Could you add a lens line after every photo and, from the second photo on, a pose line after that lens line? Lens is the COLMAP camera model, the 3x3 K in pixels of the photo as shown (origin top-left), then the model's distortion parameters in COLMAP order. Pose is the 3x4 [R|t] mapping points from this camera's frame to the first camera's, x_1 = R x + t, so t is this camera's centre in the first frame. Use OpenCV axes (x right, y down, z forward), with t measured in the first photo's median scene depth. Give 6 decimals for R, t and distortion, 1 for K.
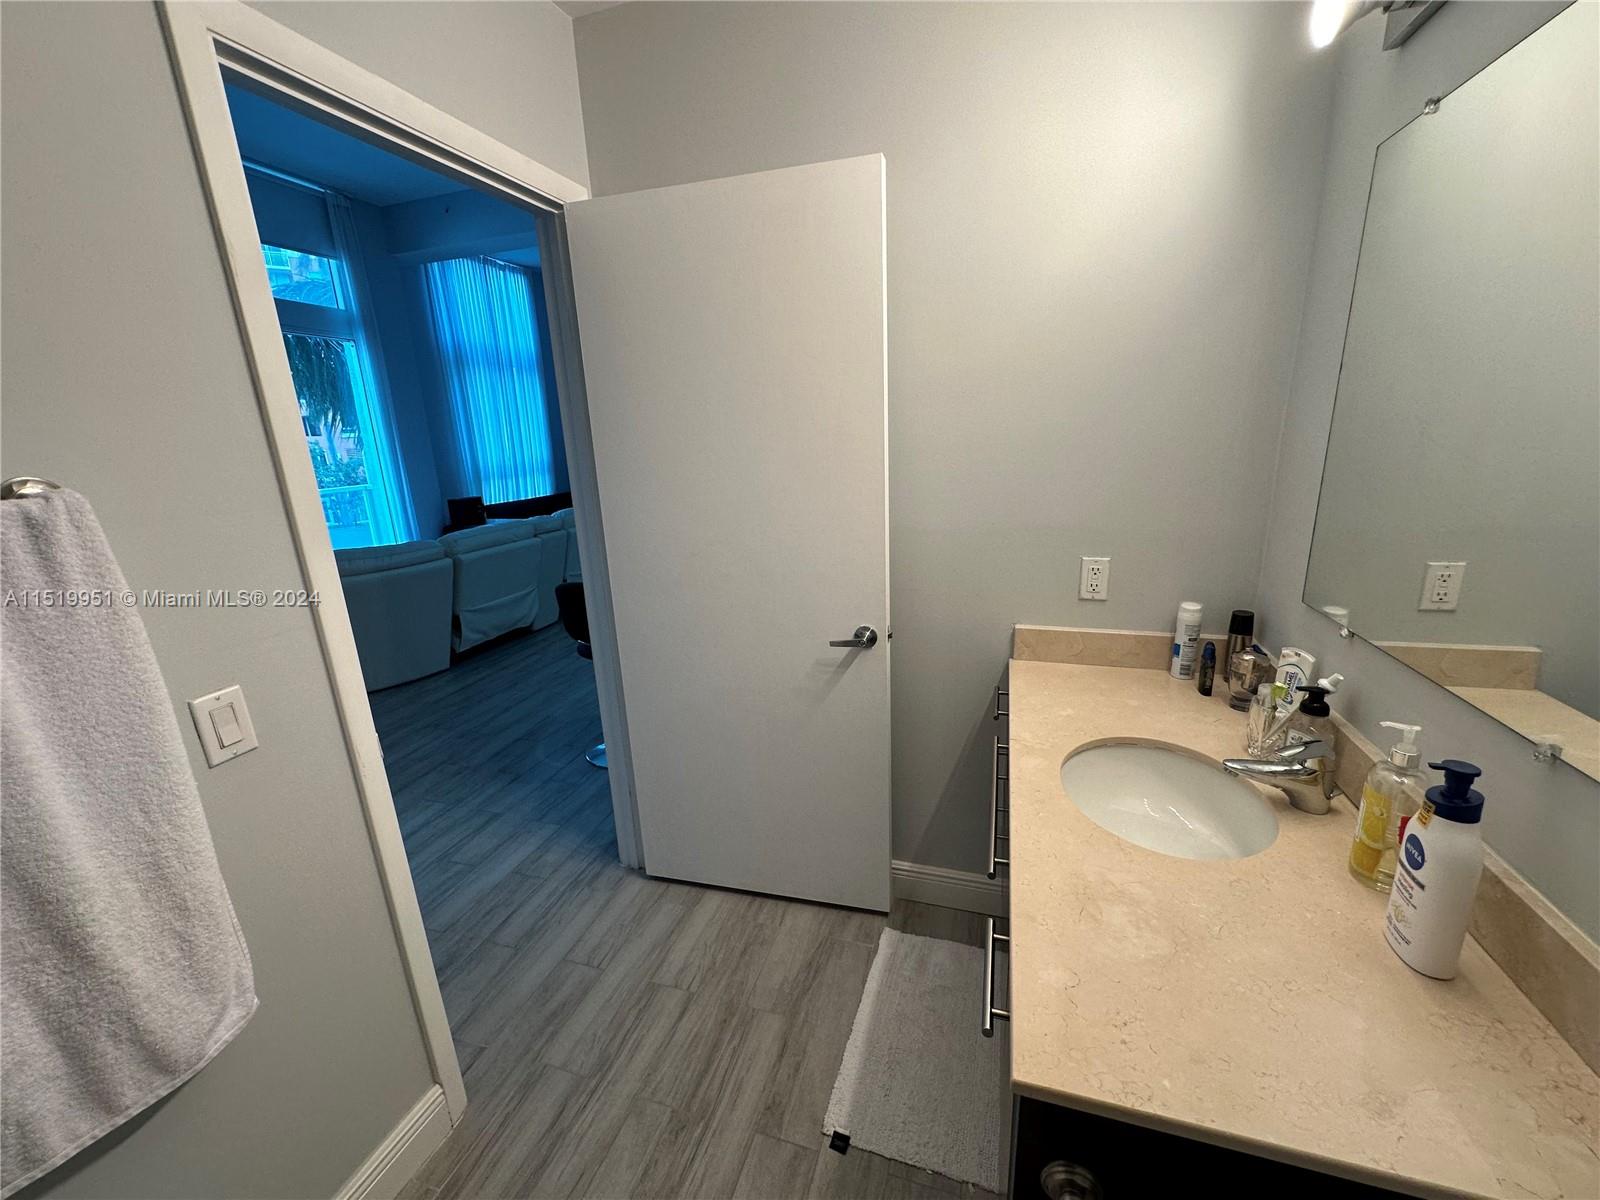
lens RADIAL K [[638.9, 0, 799.1], [0, 638.9, 598.8], [0, 0, 1]] dist [-0.001769, 0.000115]
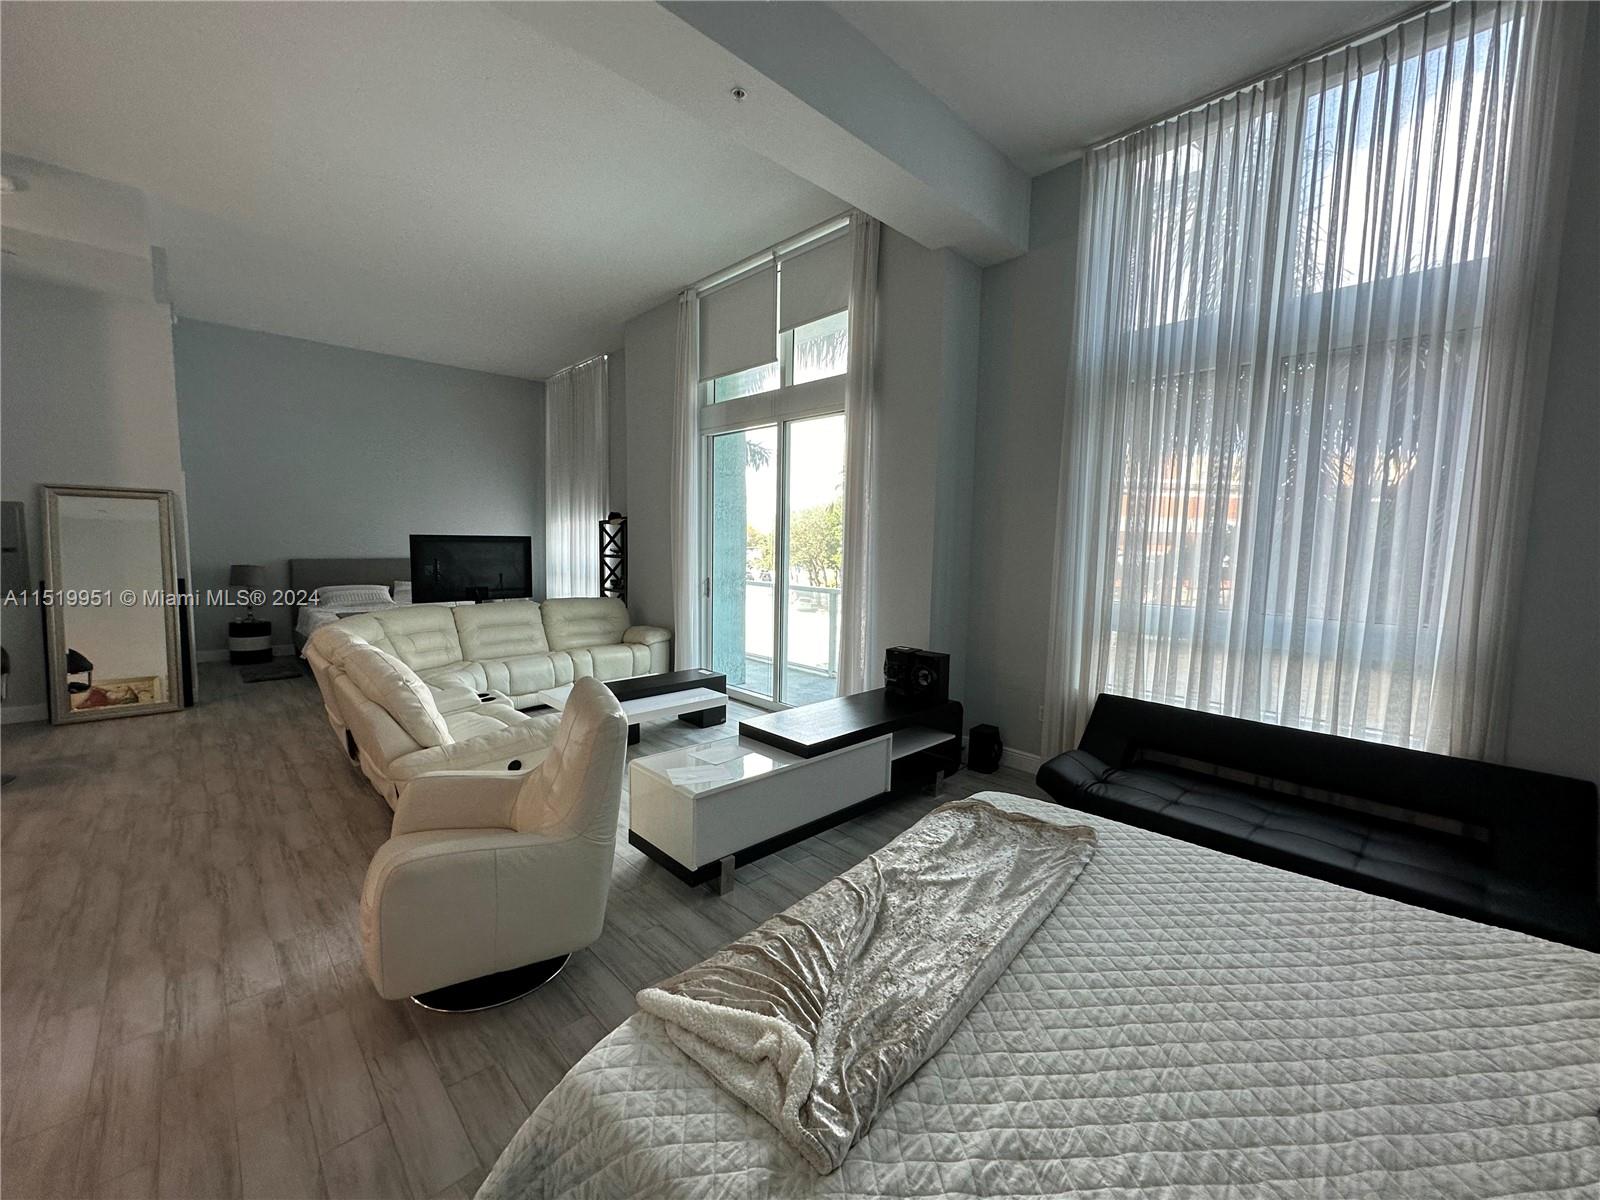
lens RADIAL K [[638.9, 0, 799.1], [0, 638.9, 598.8], [0, 0, 1]] dist [-0.001769, 0.000115]
pose [[-0.480656, 0.112155, -0.869707, -0.014714], [-0.220662, 0.944404, 0.243739, -0.517768], [0.848692, 0.309067, -0.429186, 1.897862]]
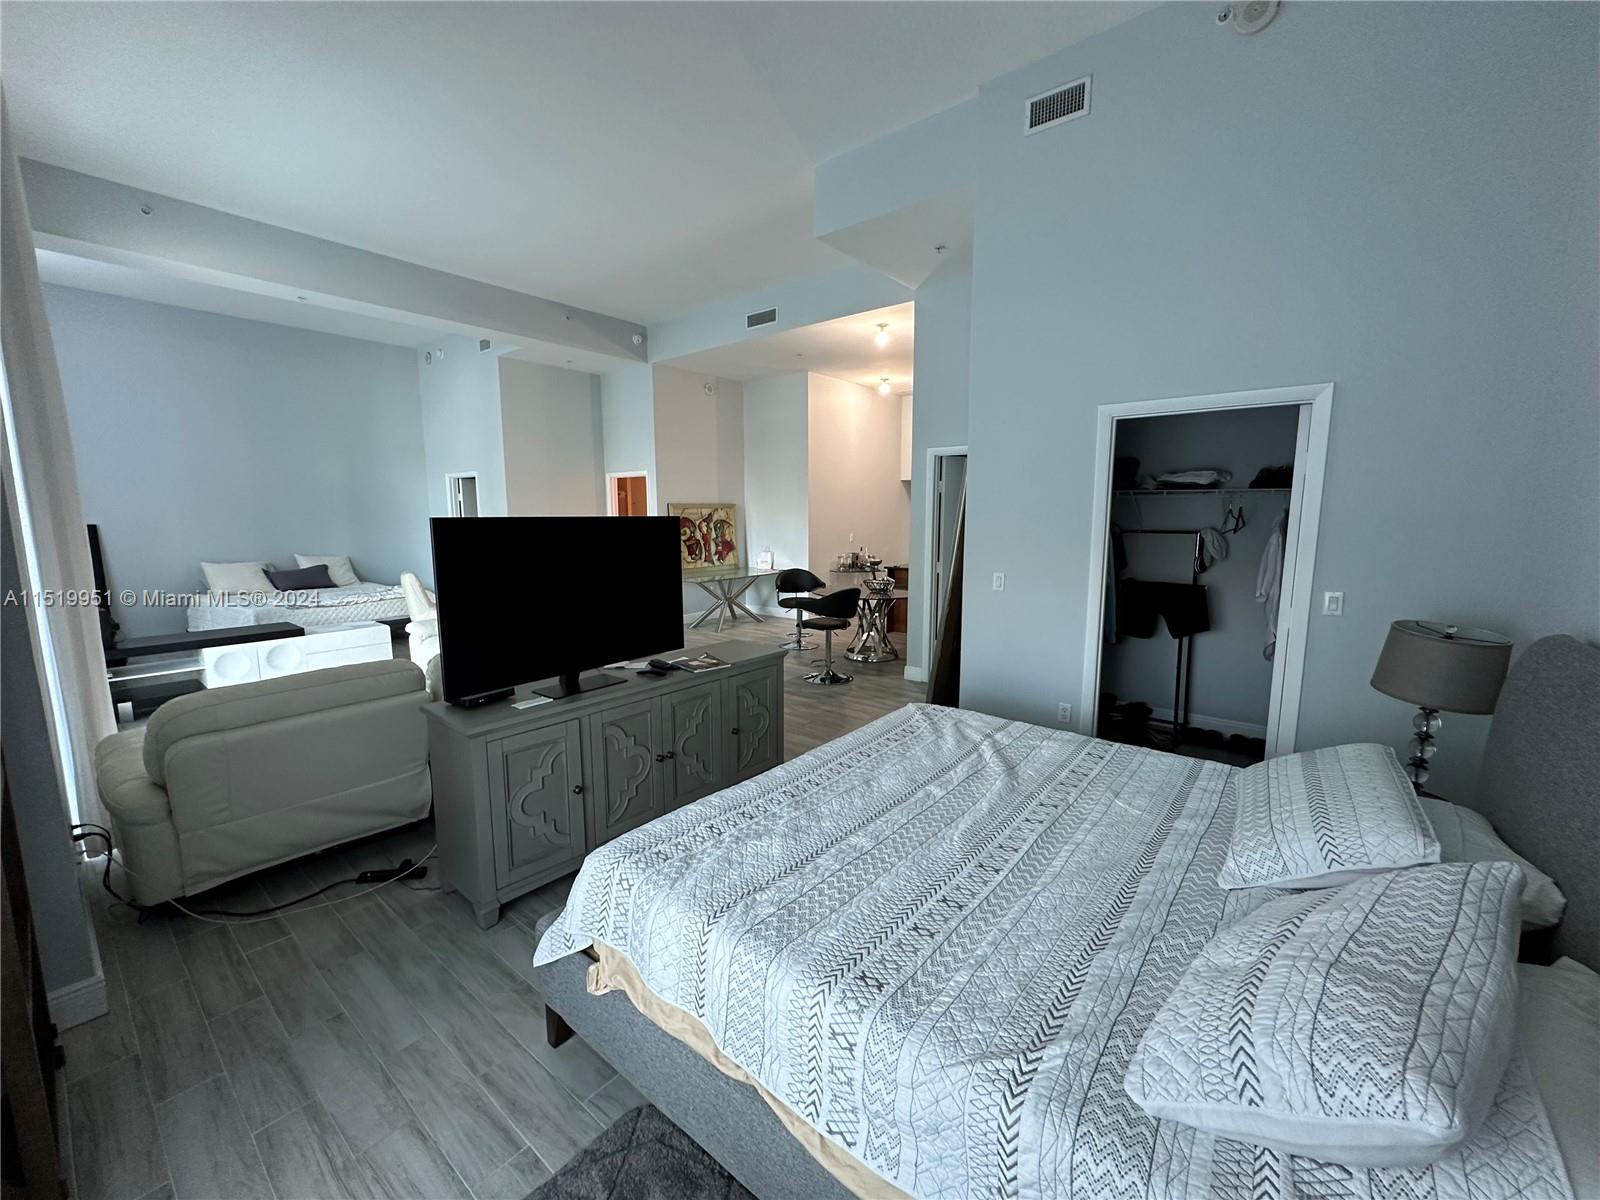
lens RADIAL K [[638.9, 0, 799.1], [0, 638.9, 598.8], [0, 0, 1]] dist [-0.001769, 0.000115]
pose [[0.364919, -0.085220, 0.927131, -1.421241], [0.224138, 0.974556, 0.001359, -0.019184], [-0.903657, 0.207310, 0.374735, 0.214053]]
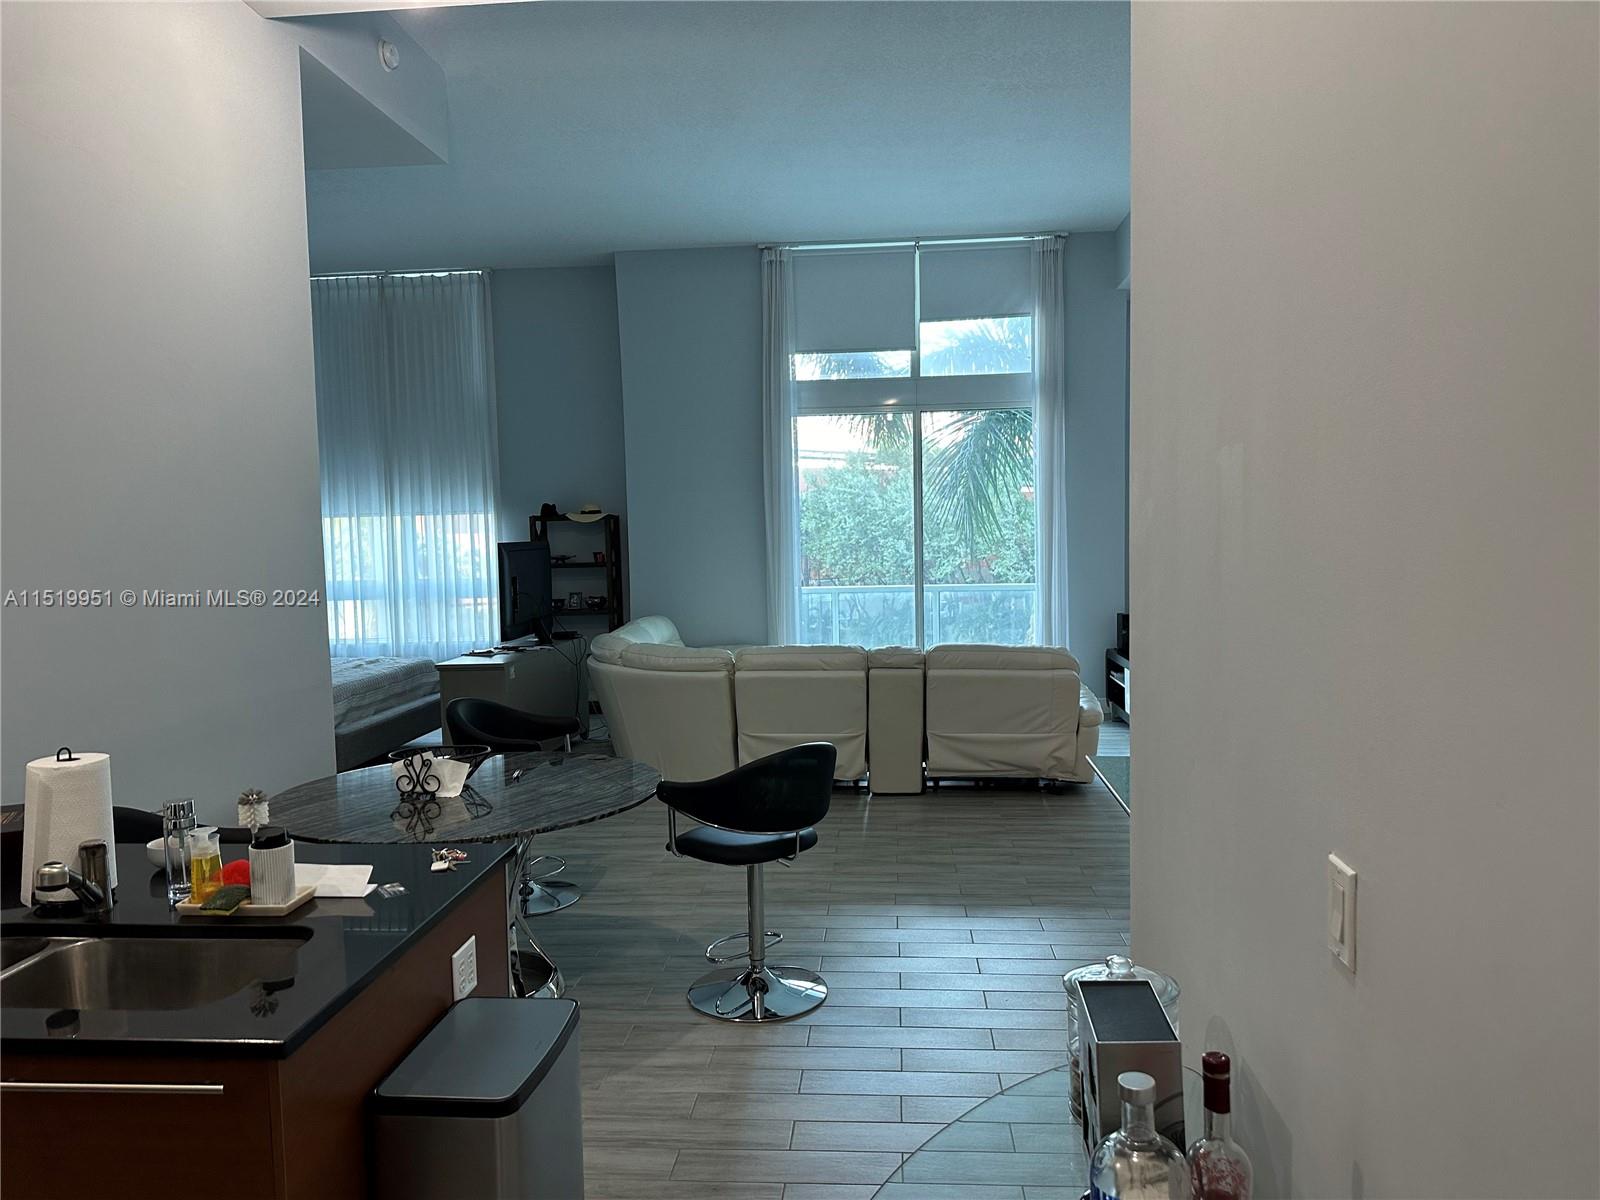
lens RADIAL K [[1113.3, 0, 810.7], [0, 1113.3, 598.6], [0, 0, 1]] dist [0.128506, -0.174374]
pose [[0.230446, 0.096522, -0.968286, 0.909089], [-0.236005, 0.970903, 0.040615, -0.231049], [0.944032, 0.219161, 0.246521, 0.621725]]
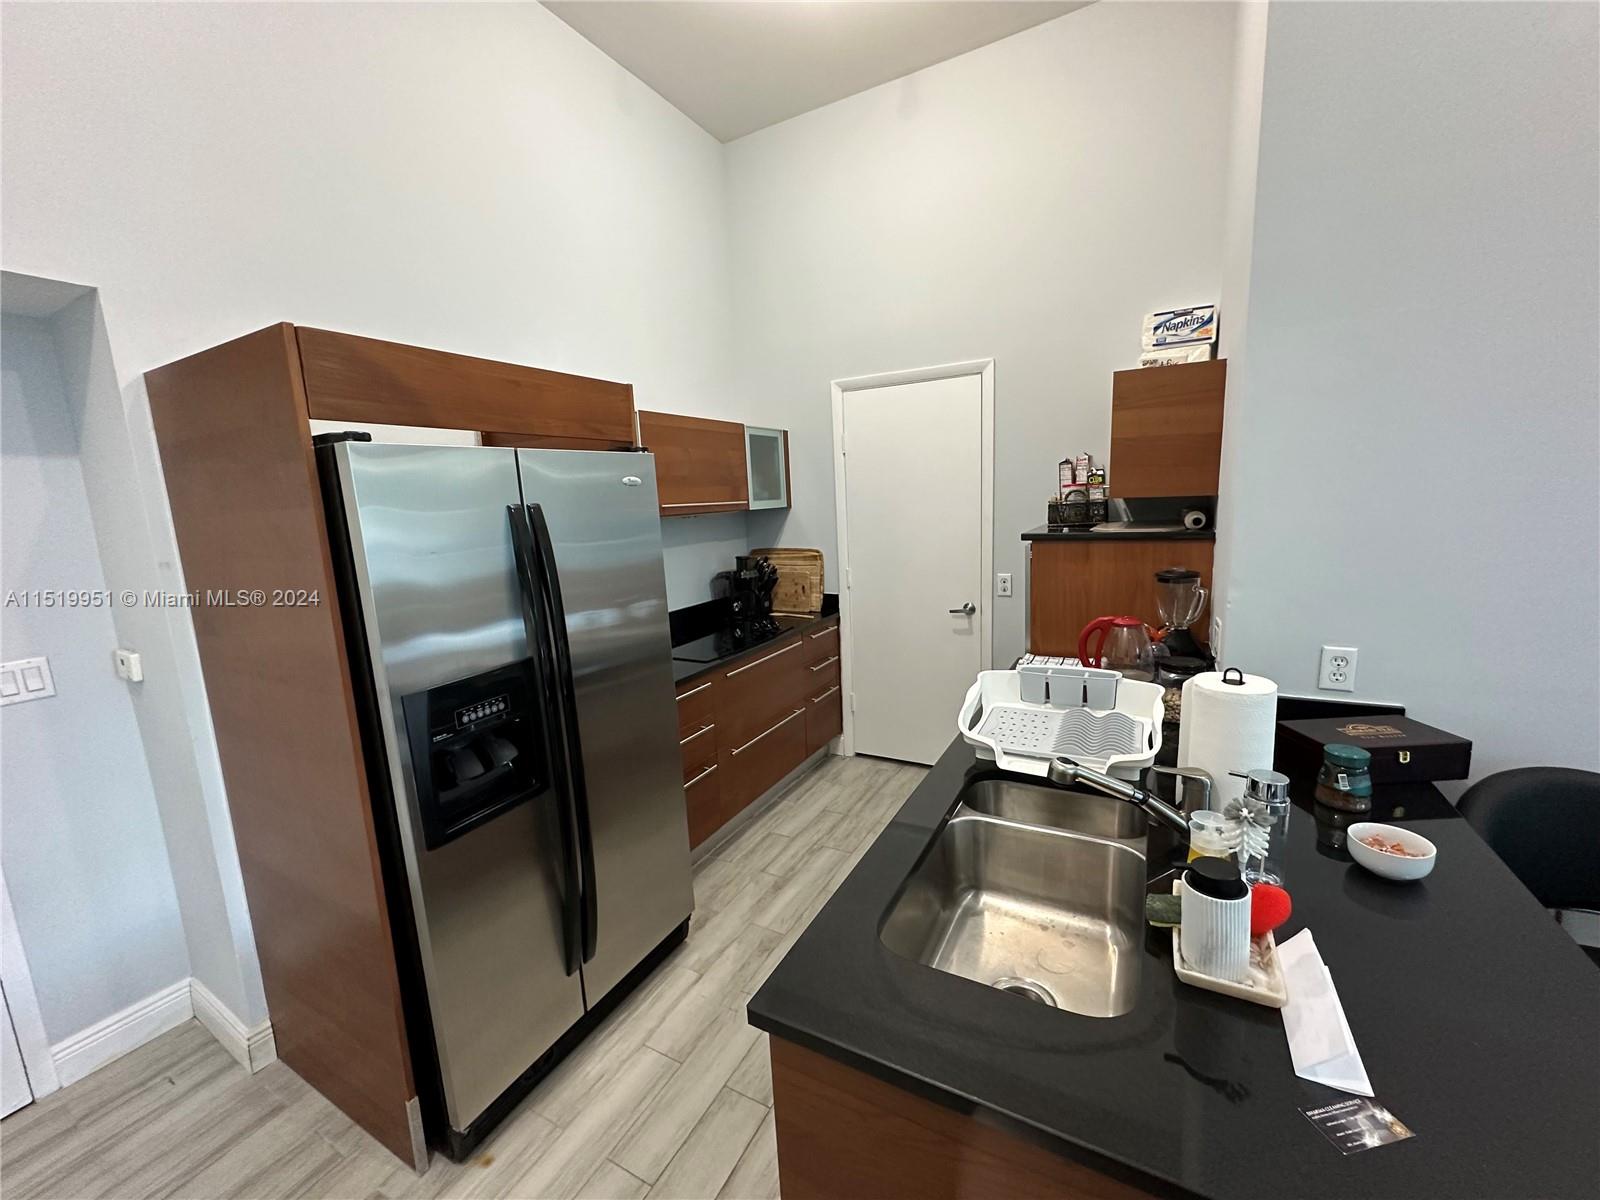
lens RADIAL K [[638.9, 0, 799.1], [0, 638.9, 598.8], [0, 0, 1]] dist [-0.001769, 0.000115]
pose [[-0.977344, 0.053358, 0.204821, 0.471912], [0.132070, 0.909938, 0.393153, -0.221382], [-0.165397, 0.411297, -0.896370, 0.701550]]
